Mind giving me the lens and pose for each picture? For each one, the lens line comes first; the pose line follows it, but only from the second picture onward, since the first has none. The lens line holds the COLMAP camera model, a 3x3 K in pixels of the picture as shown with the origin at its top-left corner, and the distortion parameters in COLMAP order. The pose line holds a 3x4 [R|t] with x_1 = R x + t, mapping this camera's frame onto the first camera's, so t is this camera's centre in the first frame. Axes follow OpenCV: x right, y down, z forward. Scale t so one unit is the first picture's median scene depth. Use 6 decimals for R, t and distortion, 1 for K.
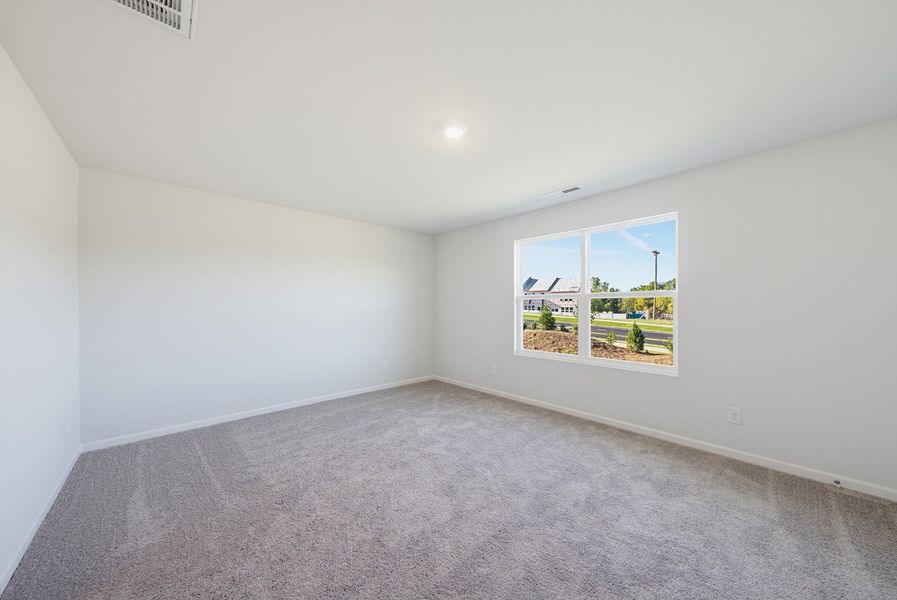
lens RADIAL K [[313.4, 0, 448.5], [0, 313.4, 300.0], [0, 0, 1]] dist [-0.001950, -0.000110]
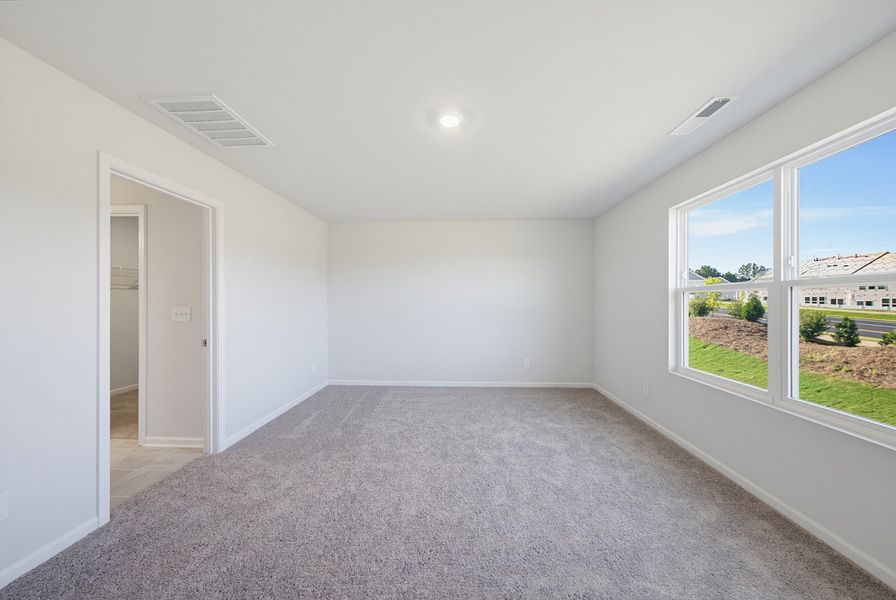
lens RADIAL K [[306.7, 0, 447.2], [0, 306.7, 299.8], [0, 0, 1]] dist [-0.010180, 0.002418]
pose [[0.698149, 0.000425, -0.715952, 0.420933], [0.012453, 0.999841, 0.012736, -0.003564], [0.715844, -0.017807, 0.698033, 0.217491]]
